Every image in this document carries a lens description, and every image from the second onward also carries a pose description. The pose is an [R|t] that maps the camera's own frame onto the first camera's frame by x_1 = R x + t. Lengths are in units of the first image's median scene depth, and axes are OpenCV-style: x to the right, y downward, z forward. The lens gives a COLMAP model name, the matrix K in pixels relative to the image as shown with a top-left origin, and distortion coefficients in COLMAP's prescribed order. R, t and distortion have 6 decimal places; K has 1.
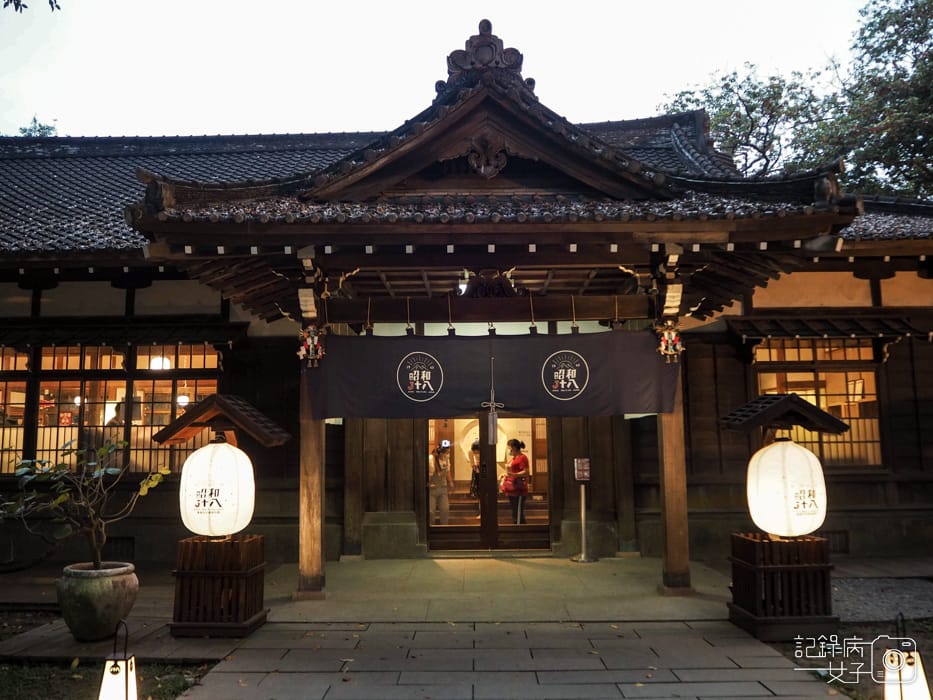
lens RADIAL K [[778.1, 0, 467.2], [0, 778.1, 350.4], [0, 0, 1]] dist [-0.055236, 0.020468]
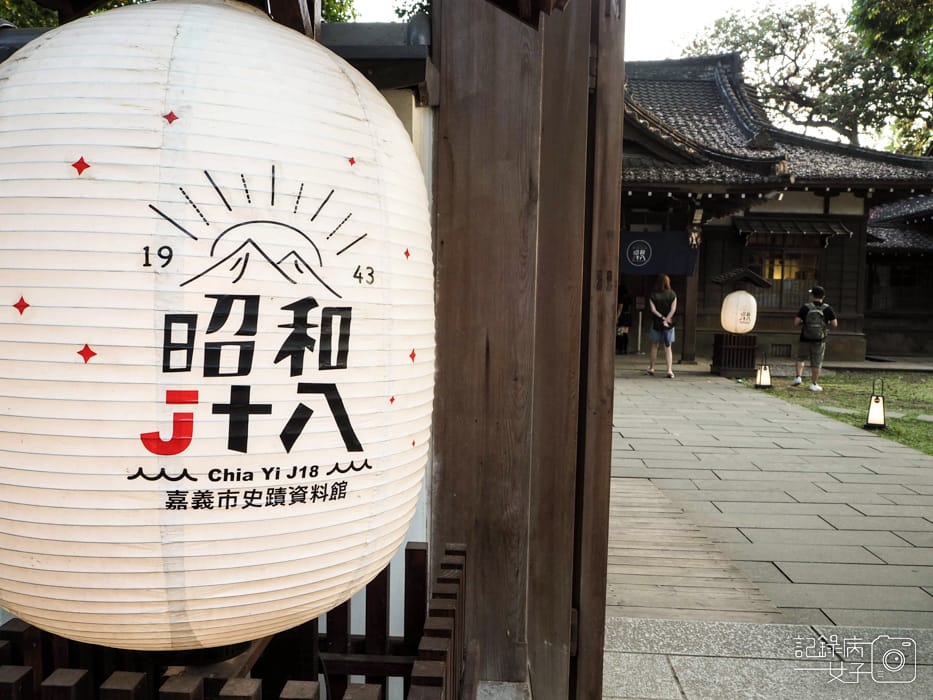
lens RADIAL K [[778.1, 0, 467.4], [0, 778.1, 355.4], [0, 0, 1]] dist [-0.055236, 0.020468]
pose [[0.998504, 0.036911, -0.040340, -0.220927], [-0.027734, 0.977706, 0.208137, -0.112549], [0.047123, -0.206707, 0.977267, -0.996768]]
